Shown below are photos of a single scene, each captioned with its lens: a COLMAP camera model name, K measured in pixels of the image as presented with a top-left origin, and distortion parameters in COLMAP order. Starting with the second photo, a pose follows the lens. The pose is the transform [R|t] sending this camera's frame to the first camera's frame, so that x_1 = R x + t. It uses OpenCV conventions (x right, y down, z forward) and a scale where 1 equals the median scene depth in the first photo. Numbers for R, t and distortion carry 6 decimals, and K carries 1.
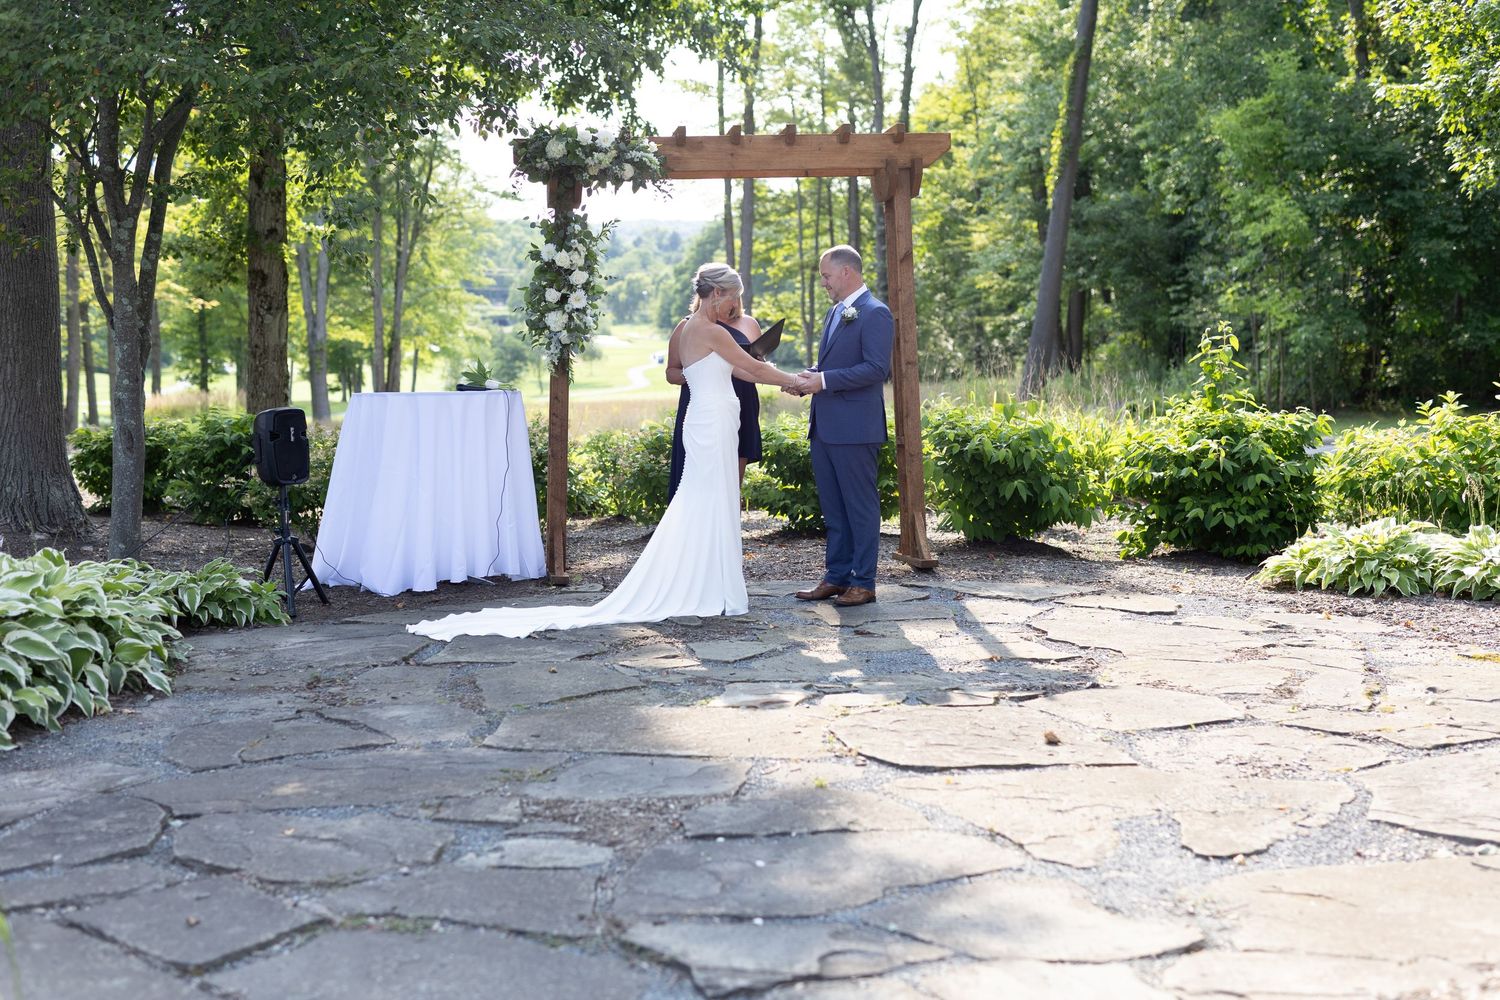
lens RADIAL K [[2065.5, 0, 772.3], [0, 2065.5, 494.9], [0, 0, 1]] dist [-0.007295, 0.009182]
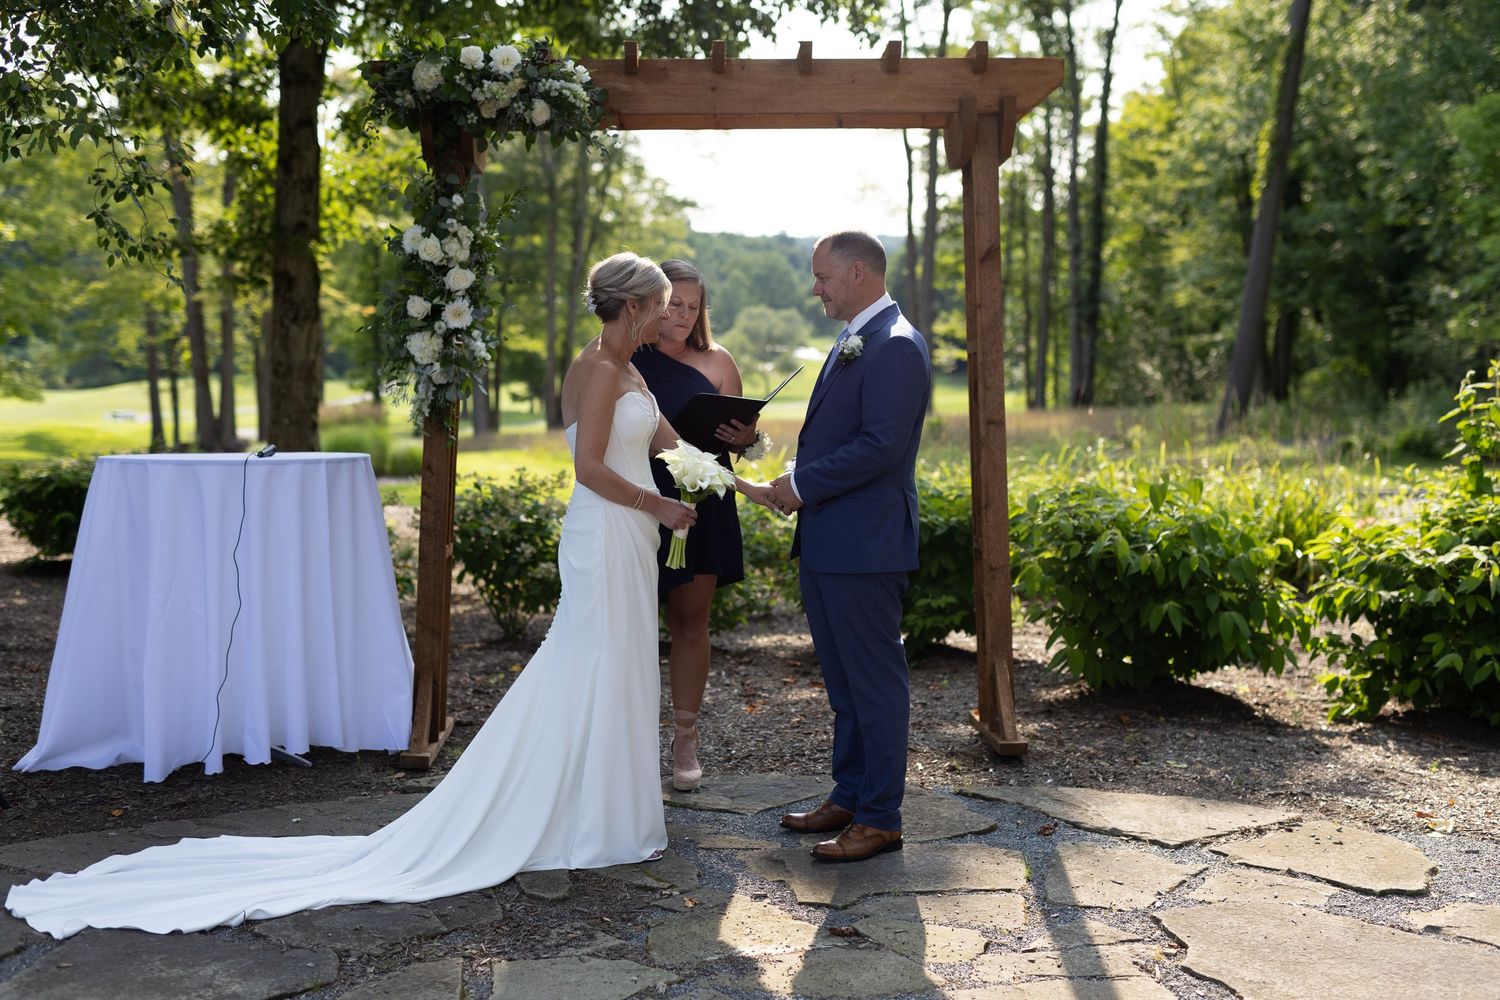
lens RADIAL K [[2079.9, 0, 781.0], [0, 2079.9, 466.7], [0, 0, 1]] dist [-0.005851, -0.001448]
pose [[0.995614, 0.021051, -0.091155, 0.053822], [-0.022935, 0.999543, -0.019669, -0.032430], [0.090699, 0.021673, 0.995642, 0.324025]]
